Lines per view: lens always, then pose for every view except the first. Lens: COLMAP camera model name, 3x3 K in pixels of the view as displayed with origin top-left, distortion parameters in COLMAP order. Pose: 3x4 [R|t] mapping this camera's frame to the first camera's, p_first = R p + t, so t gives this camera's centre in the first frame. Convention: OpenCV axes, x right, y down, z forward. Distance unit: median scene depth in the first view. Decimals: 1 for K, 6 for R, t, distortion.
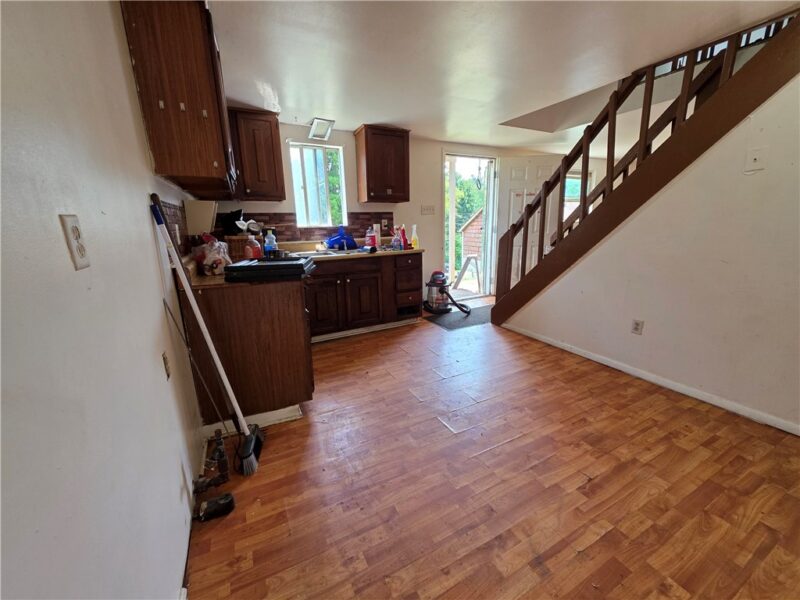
lens RADIAL K [[320.9, 0, 403.7], [0, 320.9, 299.7], [0, 0, 1]] dist [0.004358, 0.000011]
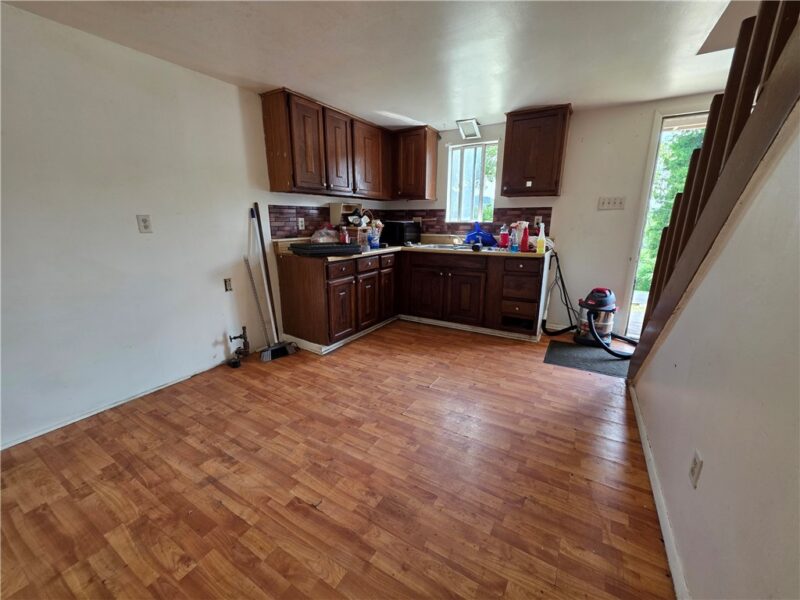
lens RADIAL K [[320.9, 0, 402.2], [0, 320.9, 300.8], [0, 0, 1]] dist [0.004358, 0.000011]
pose [[0.525824, 0.230689, -0.818713, 0.792512], [-0.210147, 0.967915, 0.137762, -0.112686], [0.824225, 0.099612, 0.557432, 0.380002]]
